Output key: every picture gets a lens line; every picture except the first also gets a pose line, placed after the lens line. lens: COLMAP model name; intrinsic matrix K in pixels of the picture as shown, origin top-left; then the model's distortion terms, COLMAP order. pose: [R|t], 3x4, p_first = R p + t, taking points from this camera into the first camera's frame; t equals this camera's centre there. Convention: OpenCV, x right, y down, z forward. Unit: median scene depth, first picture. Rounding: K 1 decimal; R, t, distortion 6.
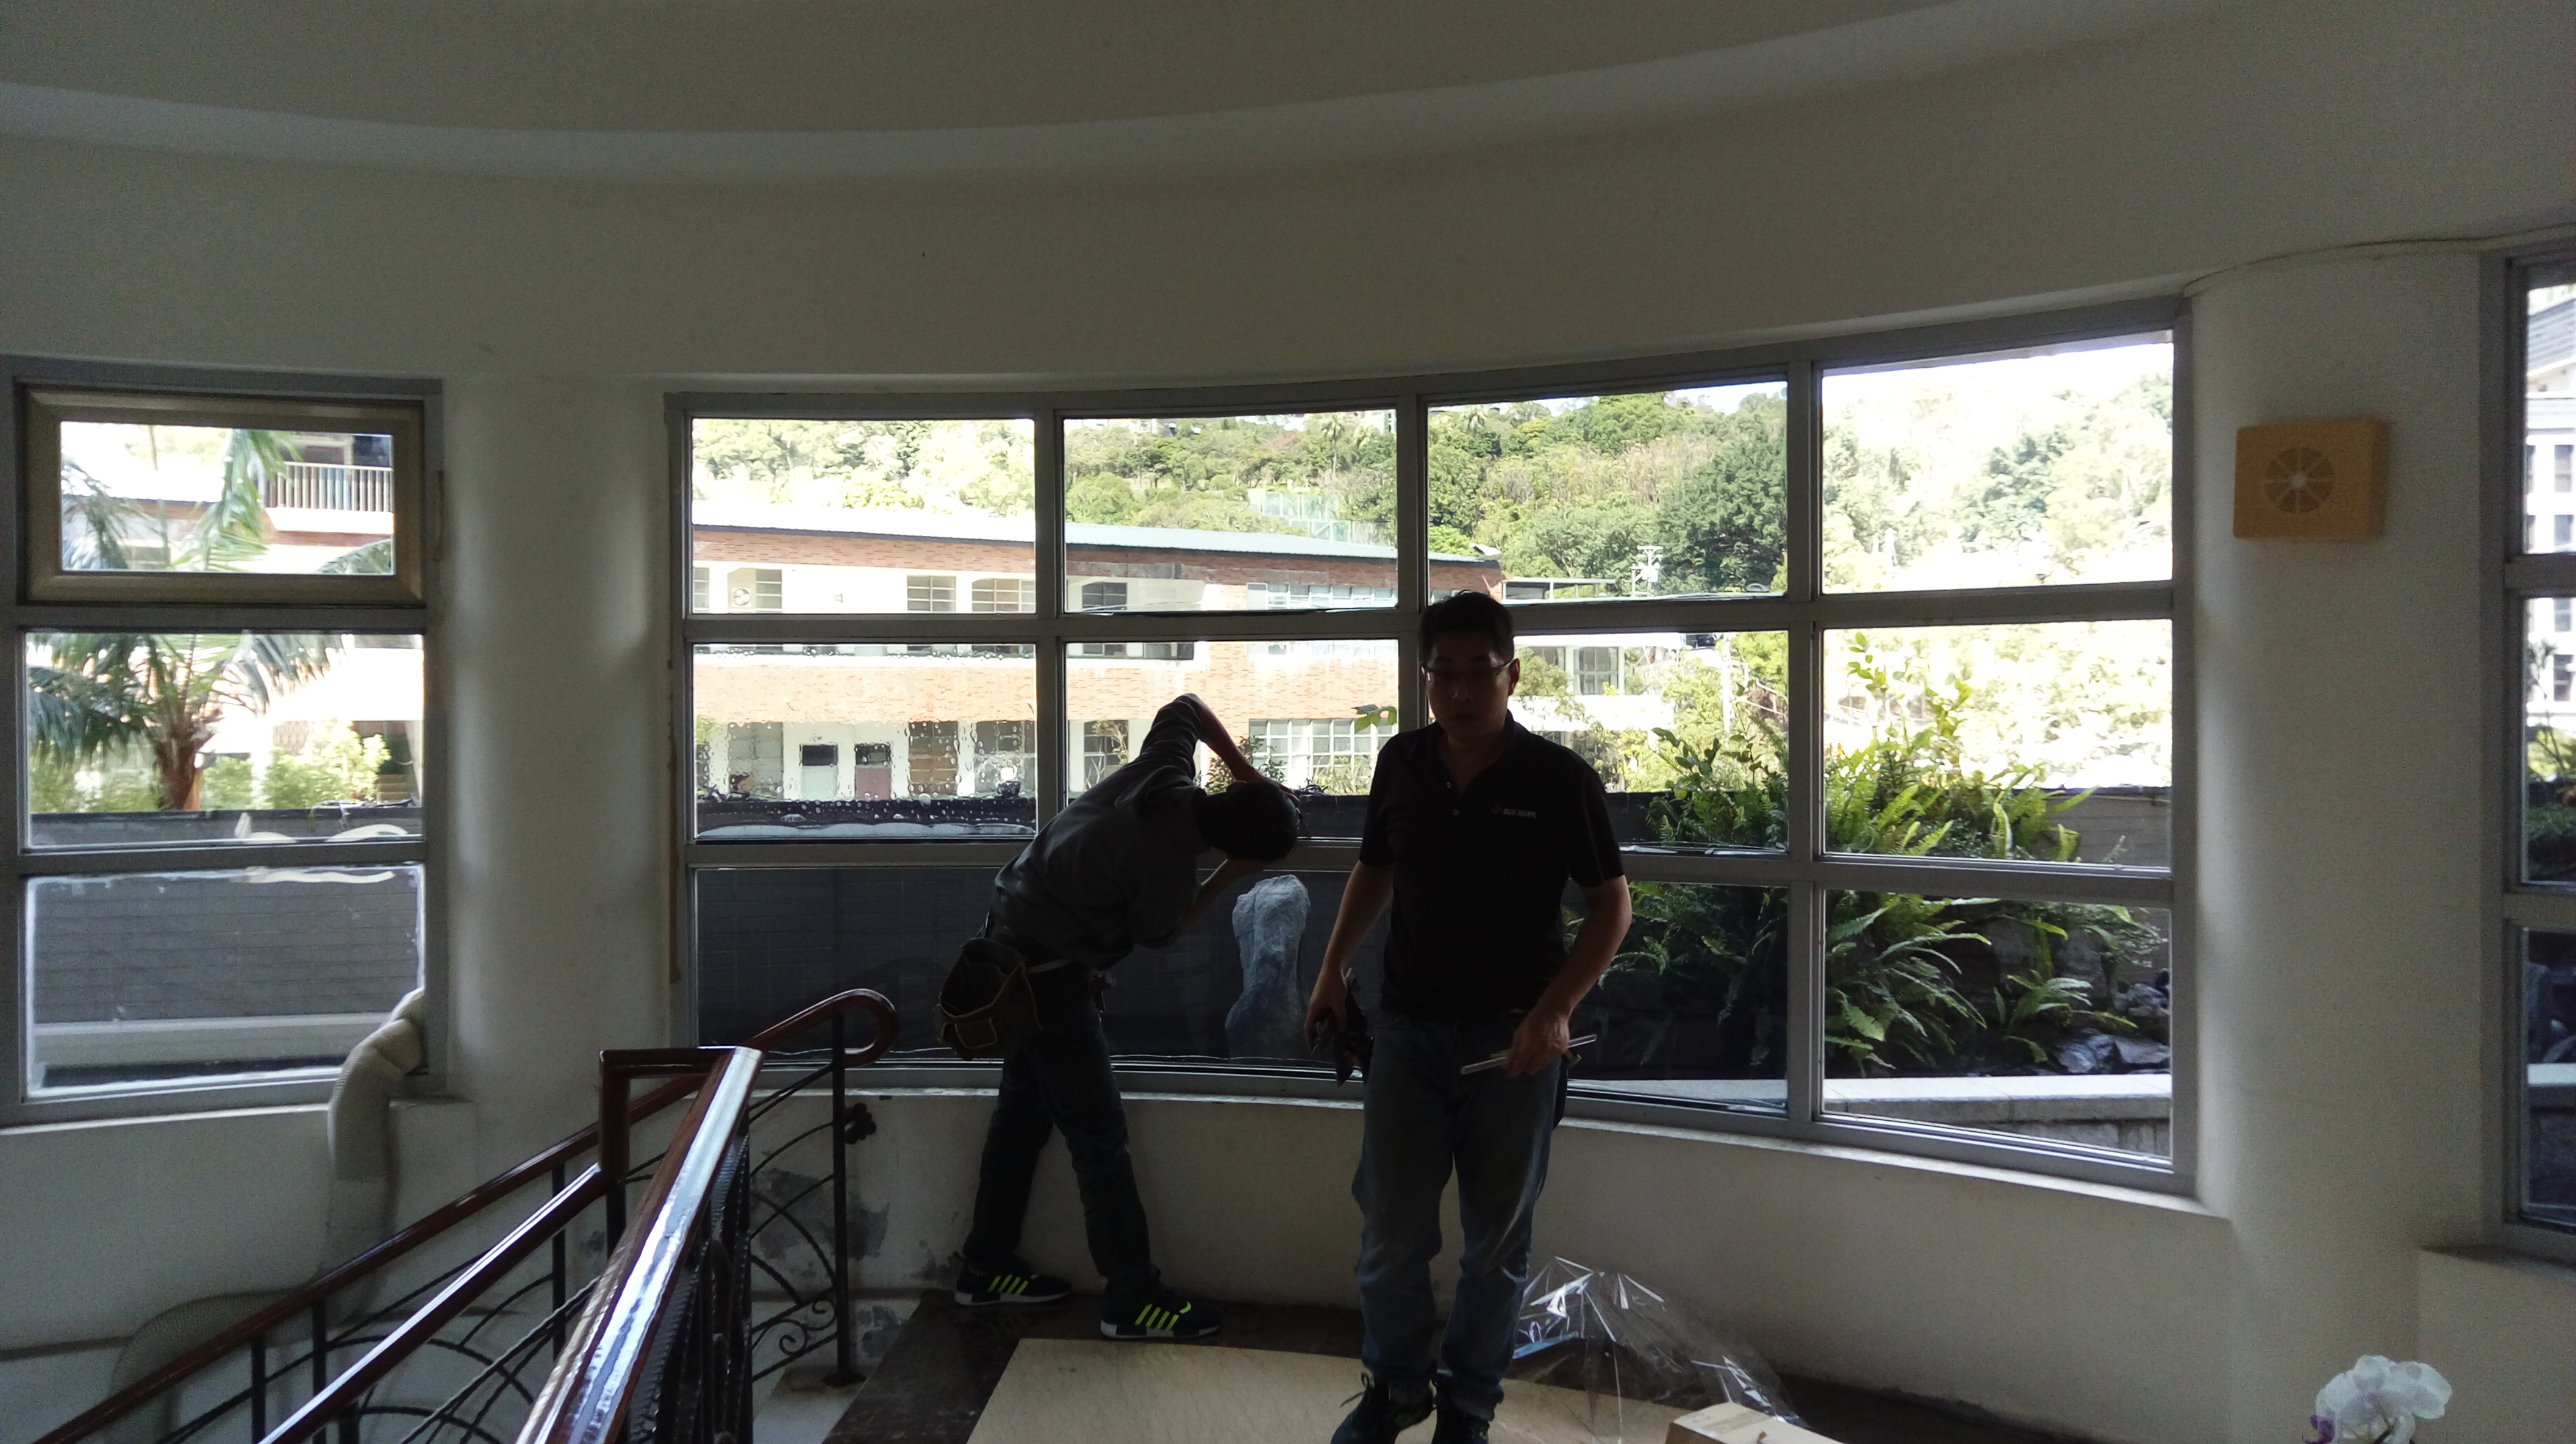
lens RADIAL K [[1919.8, 0, 1276.4], [0, 1919.8, 717.6], [0, 0, 1]] dist [0.036352, -0.043496]
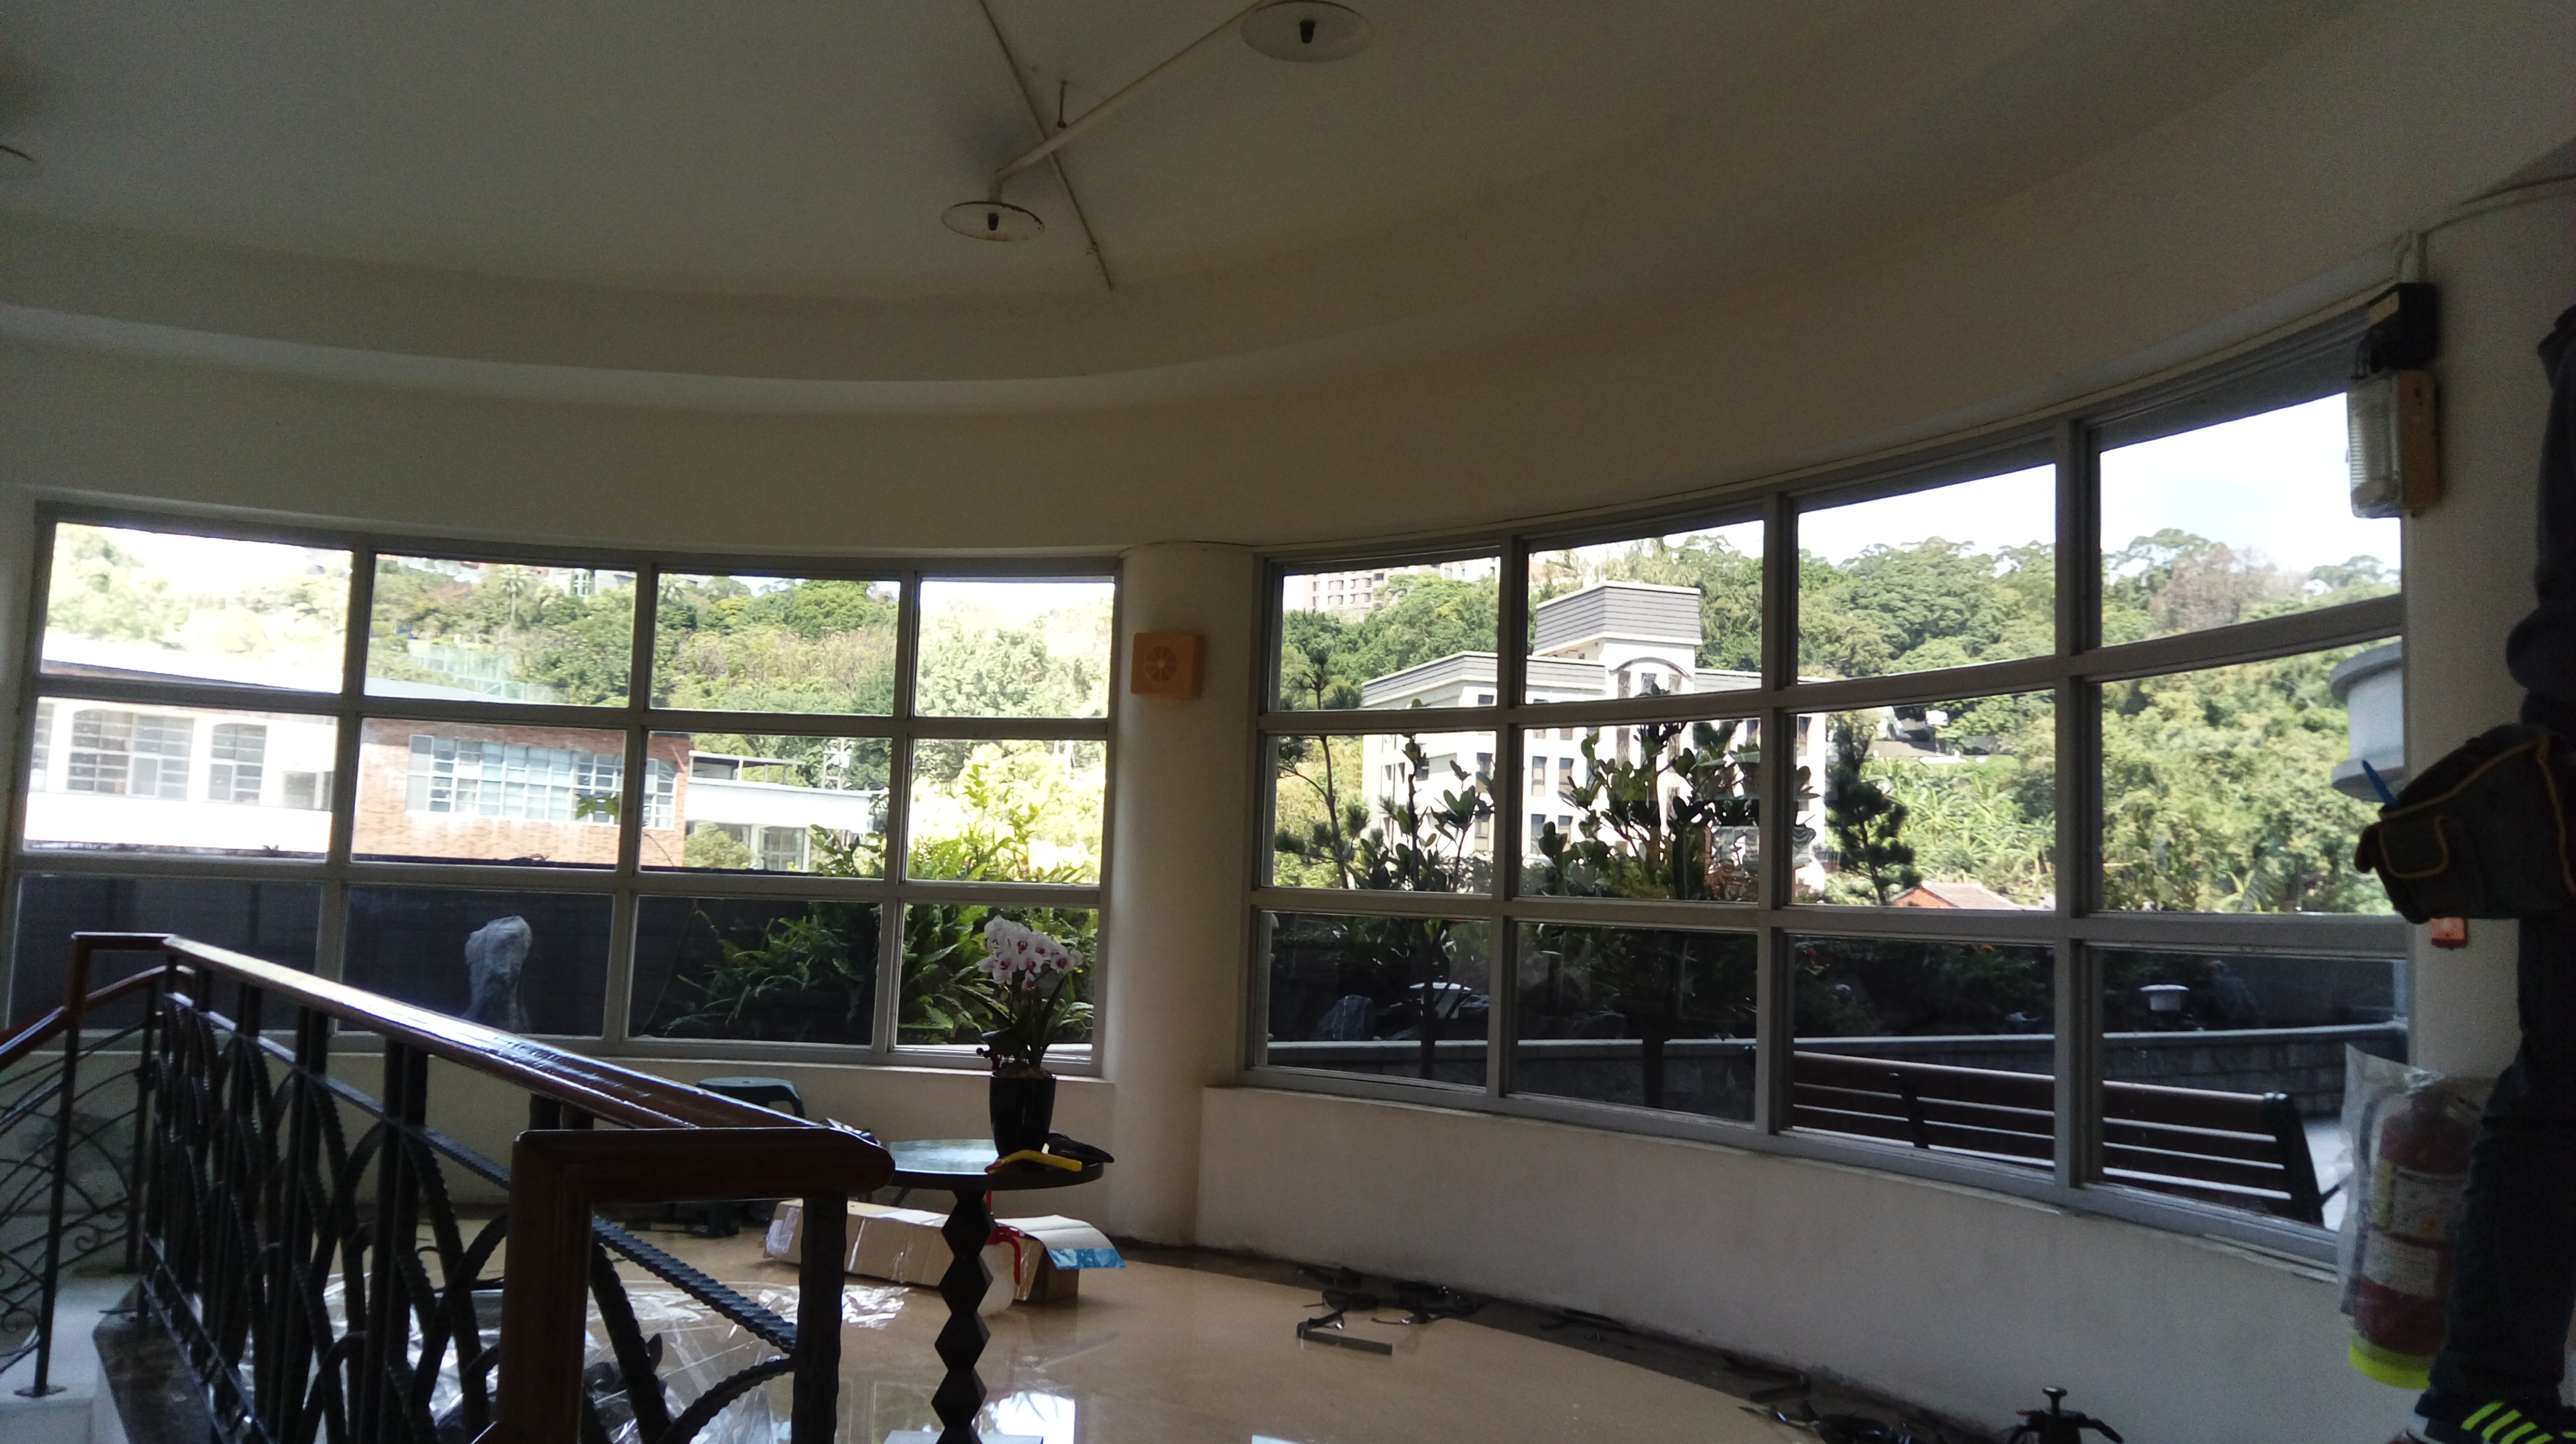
lens RADIAL K [[1919.8, 0, 1287.1], [0, 1919.8, 726.6], [0, 0, 1]] dist [0.036352, -0.043496]
pose [[0.911755, 0.073480, 0.404108, -0.065939], [-0.034998, 0.994188, -0.101813, 0.083114], [-0.409240, 0.078686, 0.909028, -0.494823]]
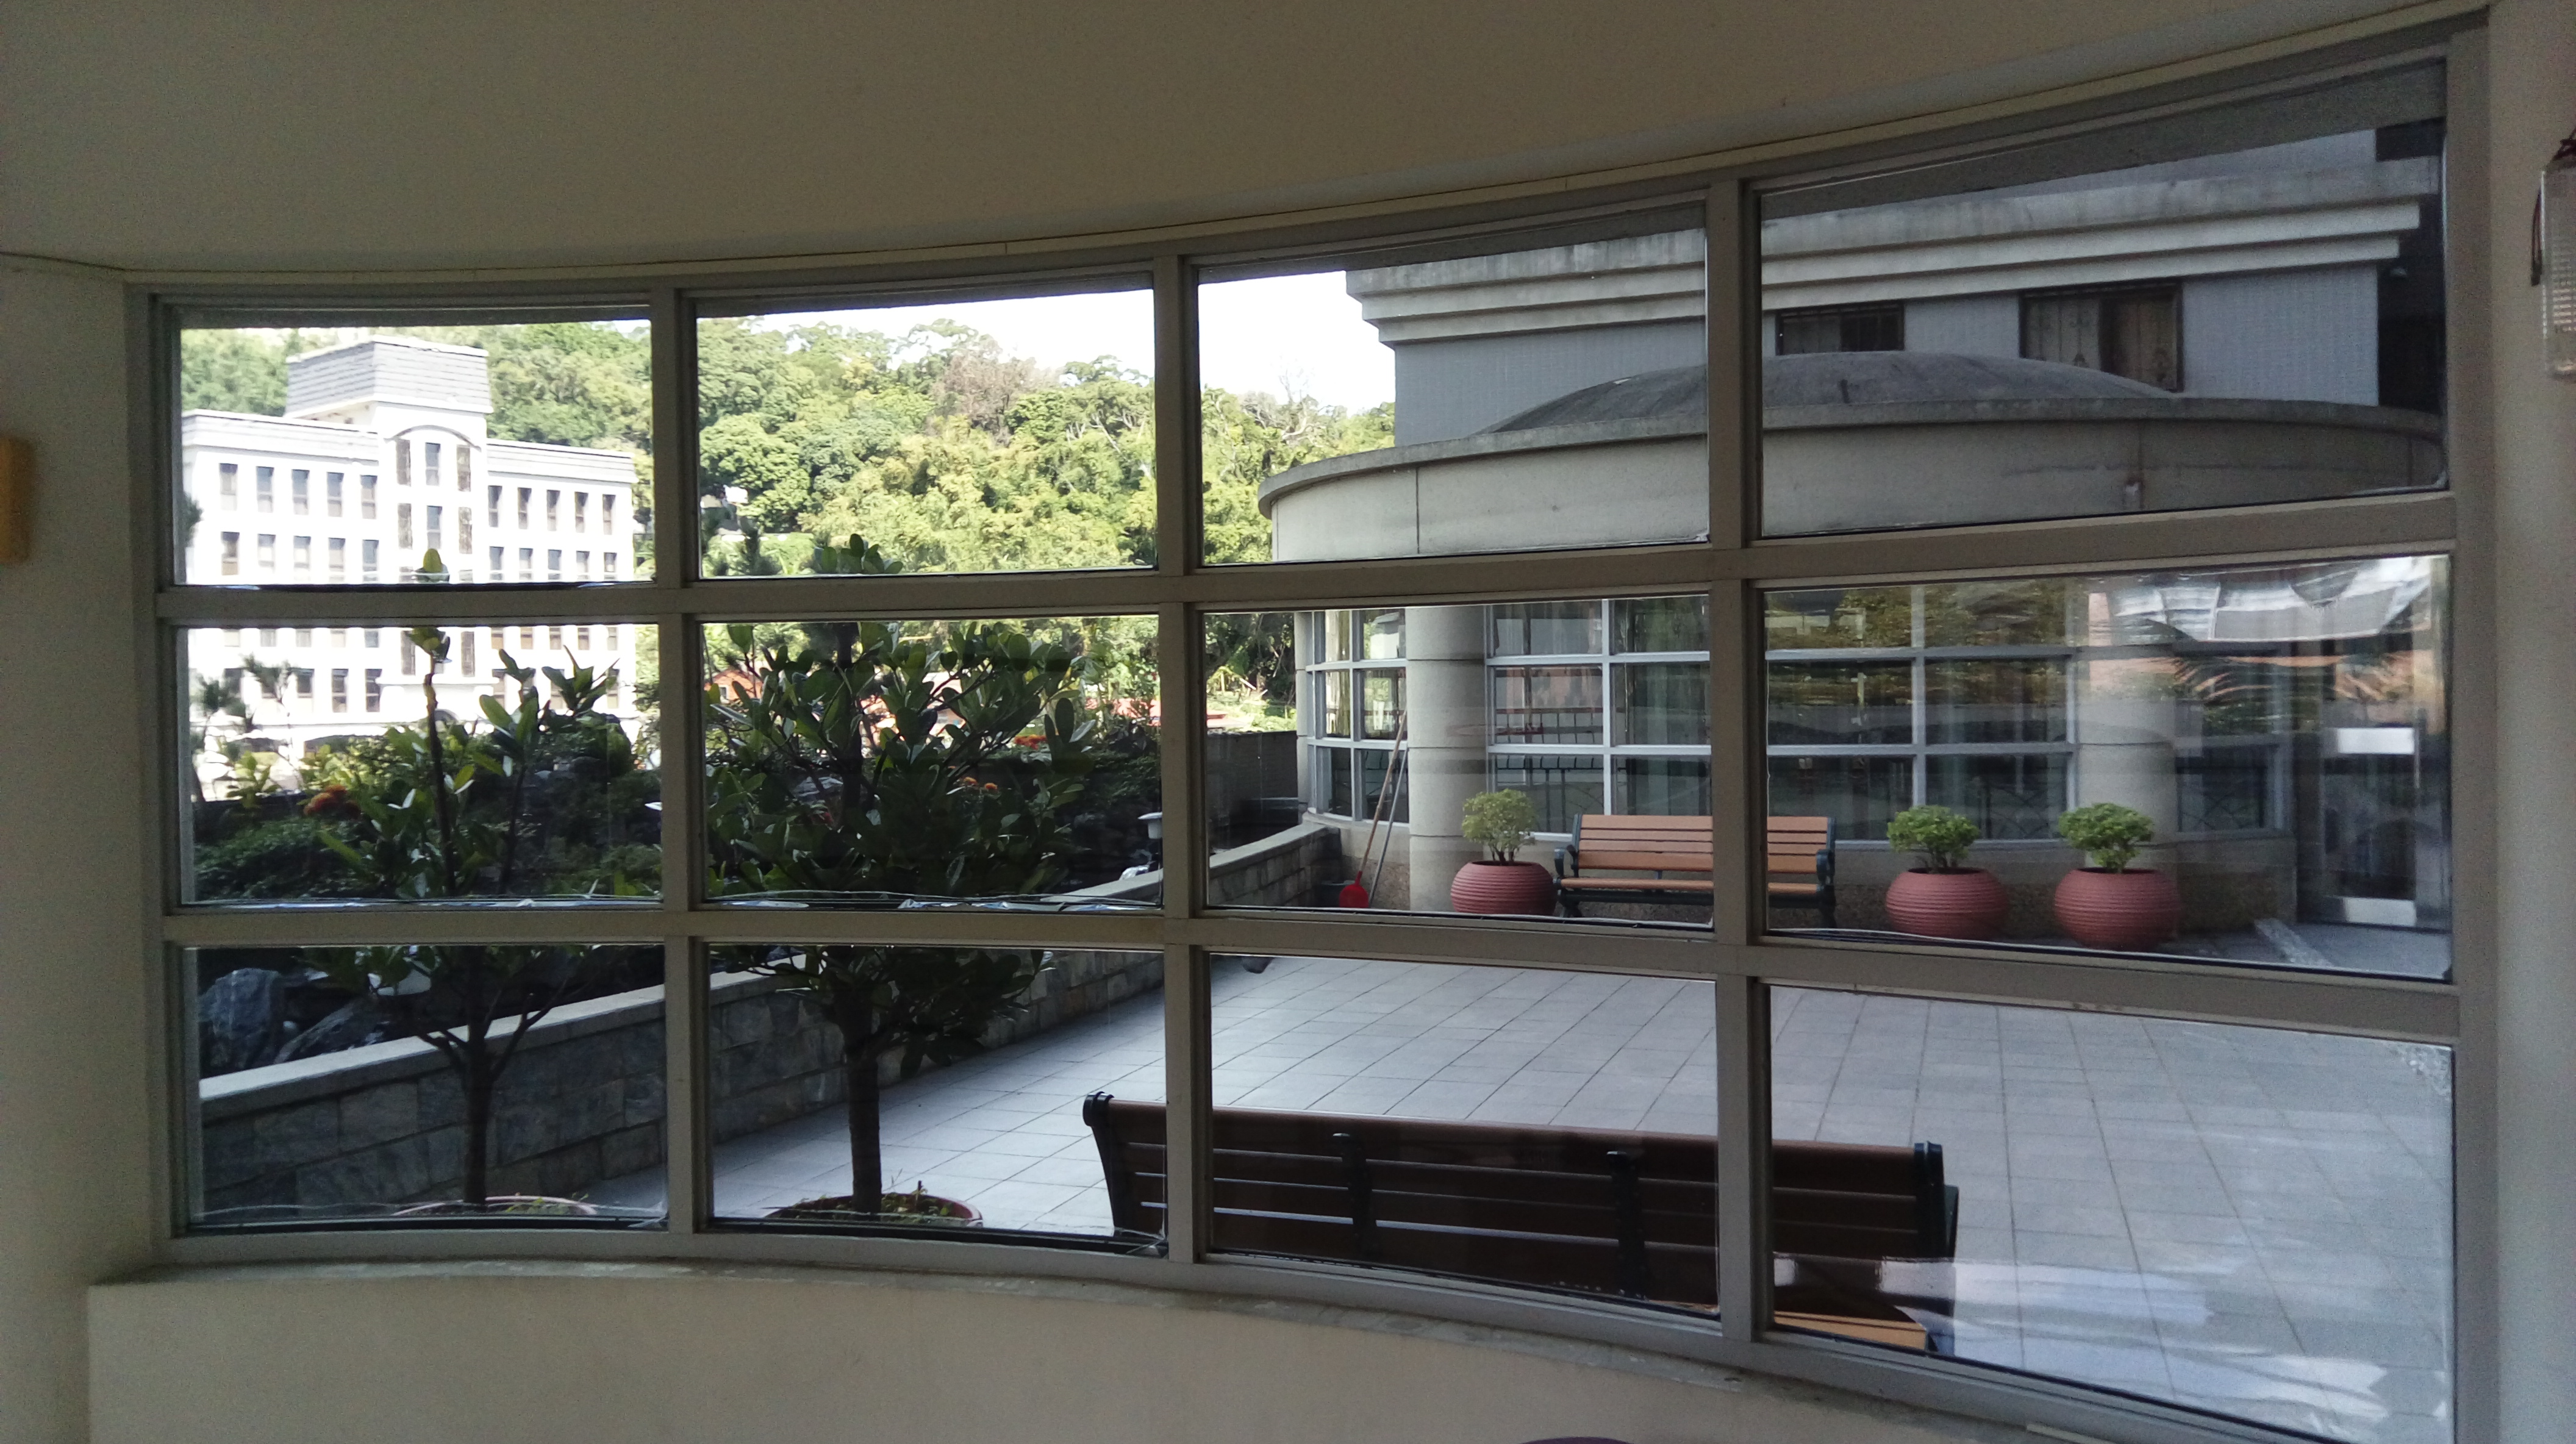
lens RADIAL K [[1919.8, 0, 1288.9], [0, 1919.8, 737.0], [0, 0, 1]] dist [0.036352, -0.043496]
pose [[0.516792, -0.022304, 0.855821, 0.048351], [0.019102, 0.999712, 0.014519, -0.005305], [-0.855898, 0.008844, 0.517069, -0.025555]]
